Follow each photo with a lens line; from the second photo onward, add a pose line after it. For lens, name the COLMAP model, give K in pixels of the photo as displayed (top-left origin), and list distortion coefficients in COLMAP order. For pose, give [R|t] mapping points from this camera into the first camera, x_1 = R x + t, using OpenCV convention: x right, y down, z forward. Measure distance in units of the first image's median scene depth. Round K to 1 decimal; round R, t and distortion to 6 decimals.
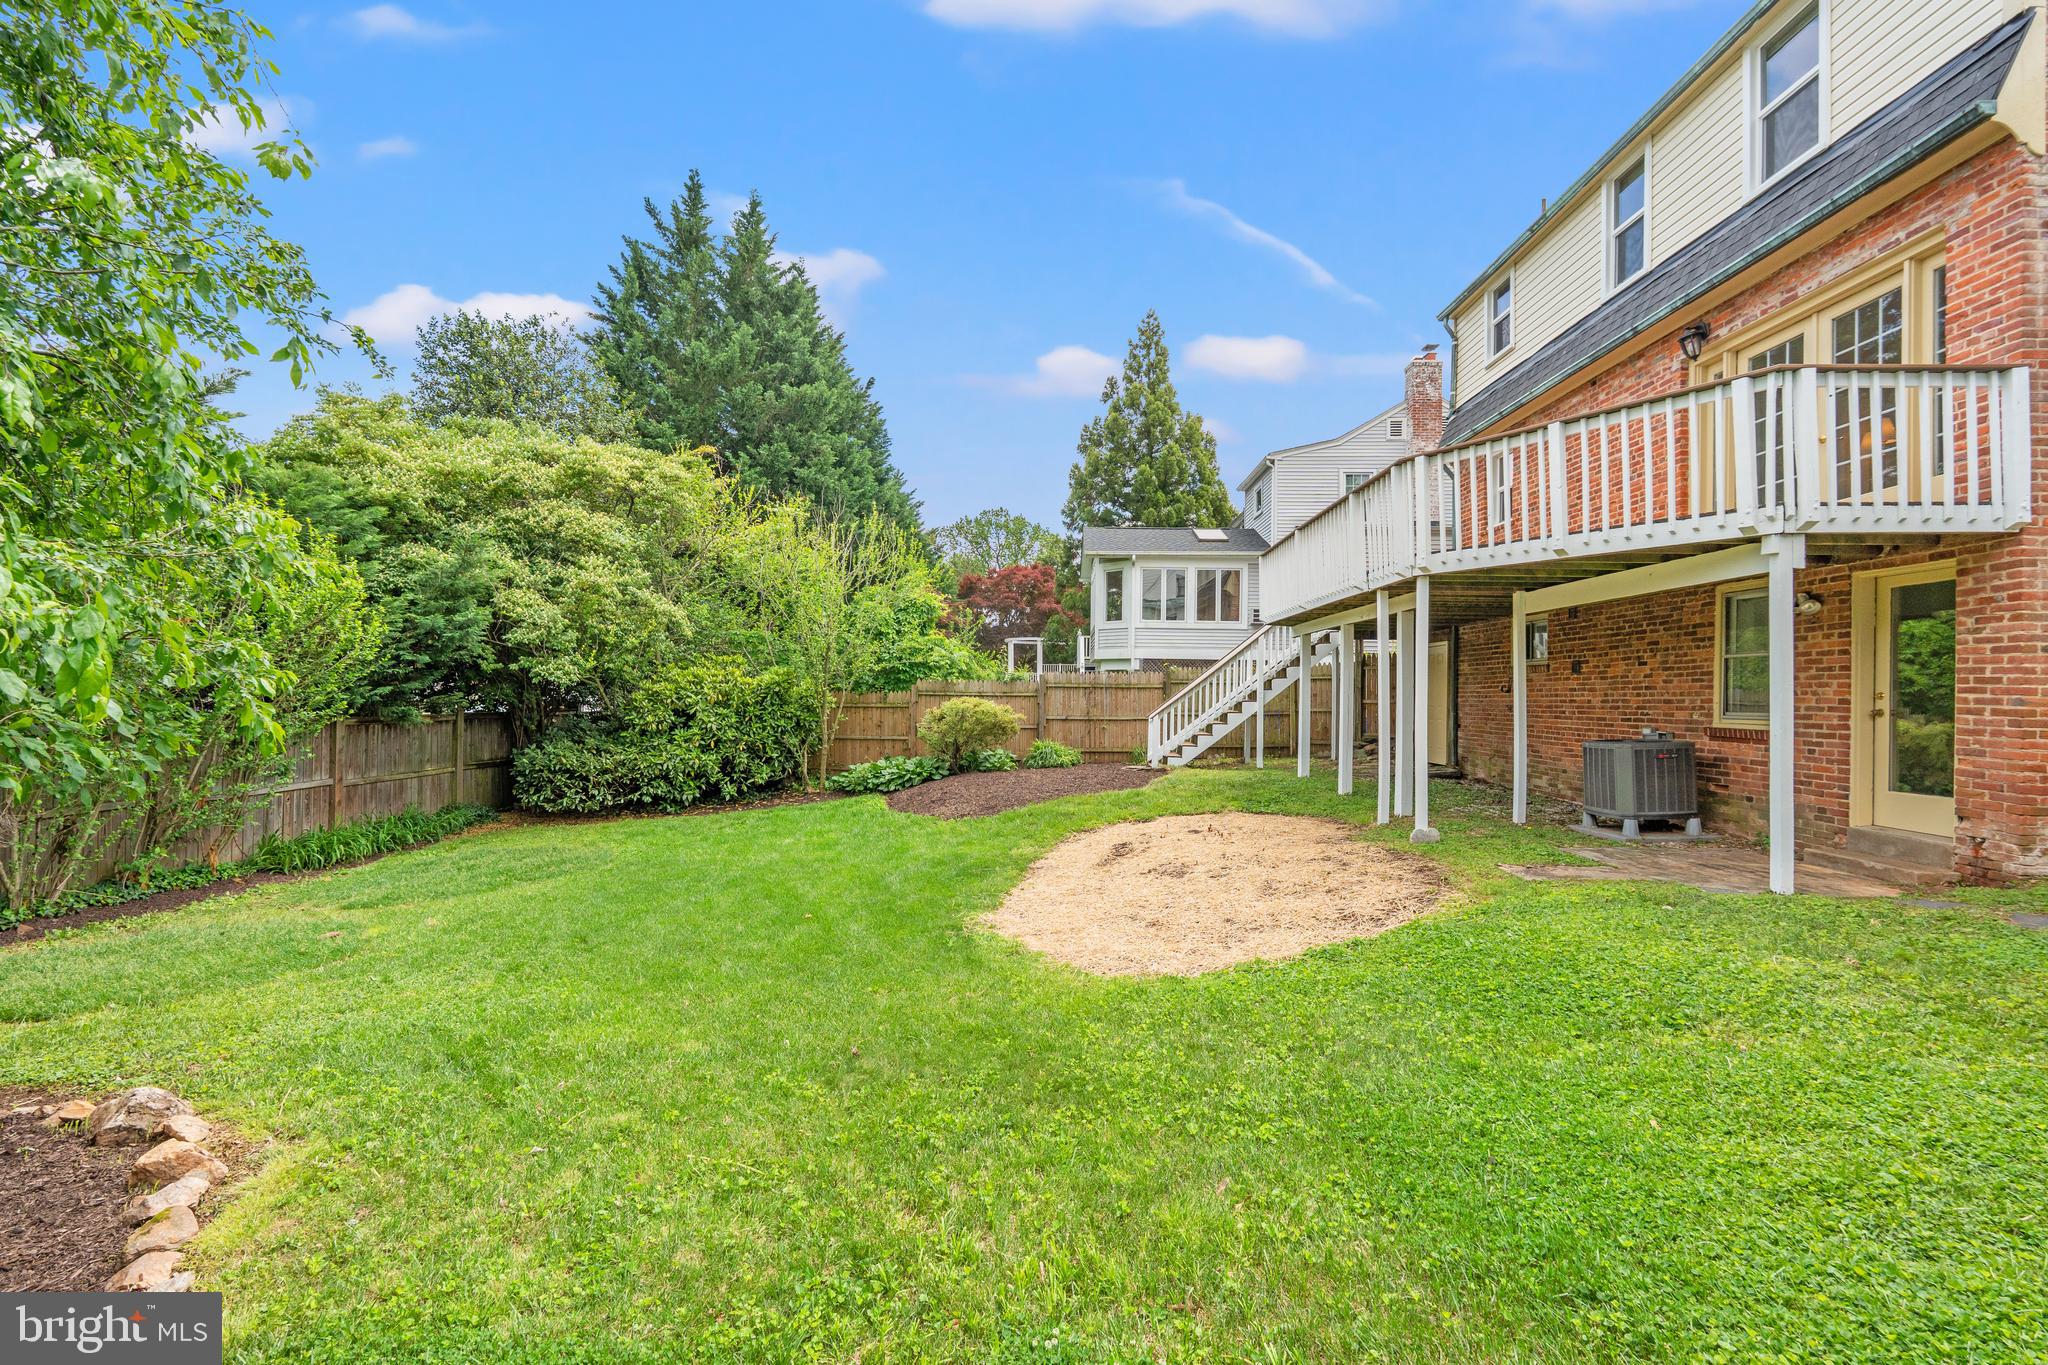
lens RADIAL K [[886.4, 0, 1024.4], [0, 886.4, 685.7], [0, 0, 1]] dist [-0.001744, 0.000328]
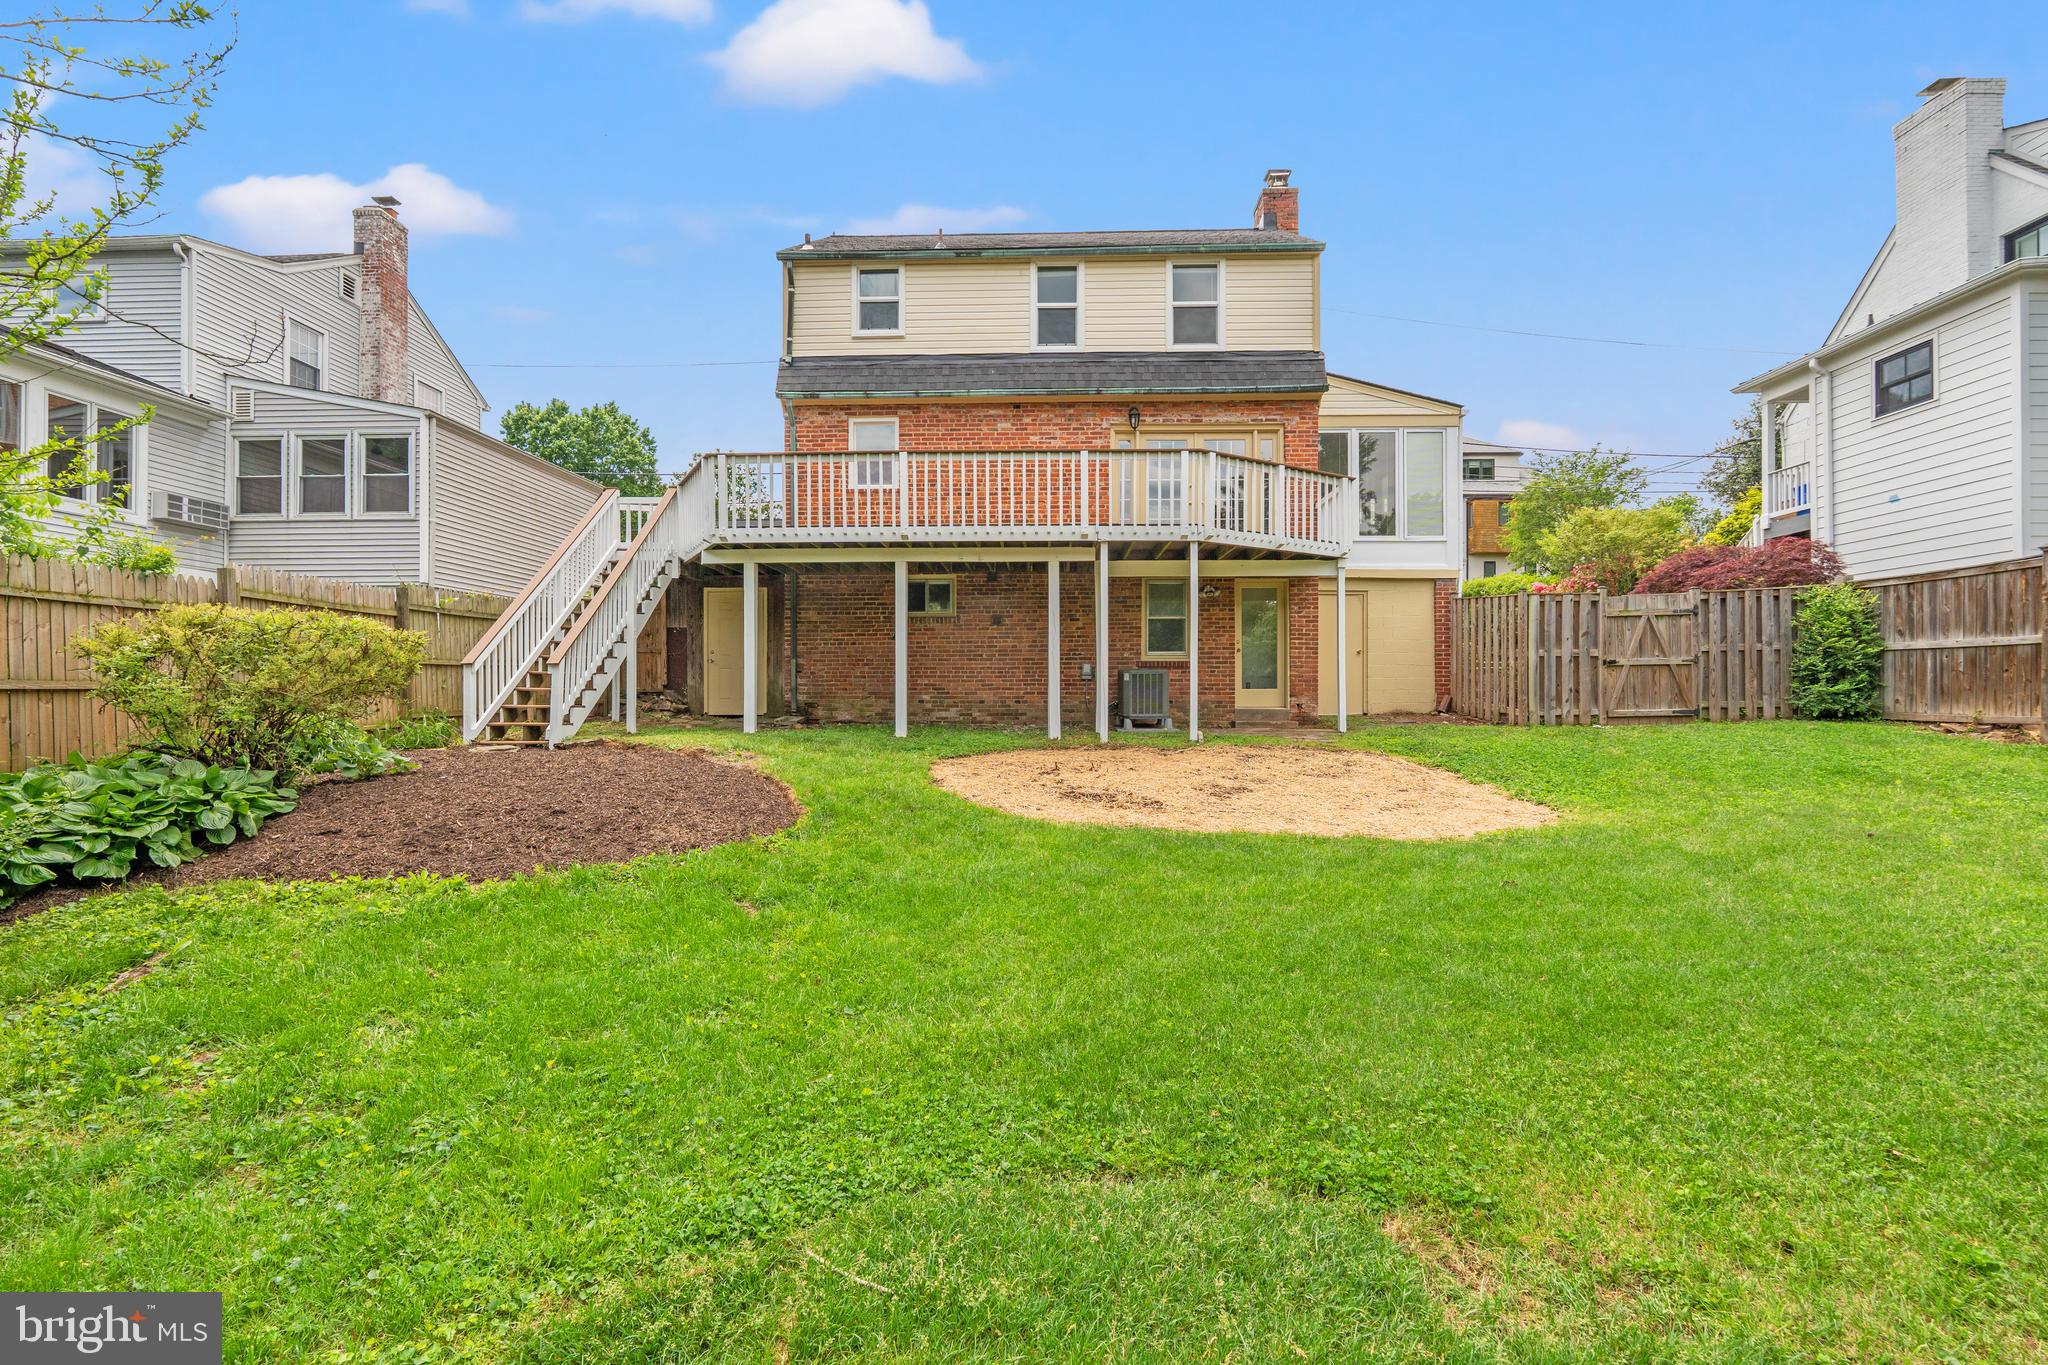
lens RADIAL K [[886.4, 0, 1024.5], [0, 886.4, 682.0], [0, 0, 1]] dist [-0.001744, 0.000328]
pose [[0.010188, 0.001300, 0.999947, -0.890003], [-0.009036, 0.999958, -0.001208, 0.093524], [-0.999907, -0.009023, 0.010199, 1.262191]]
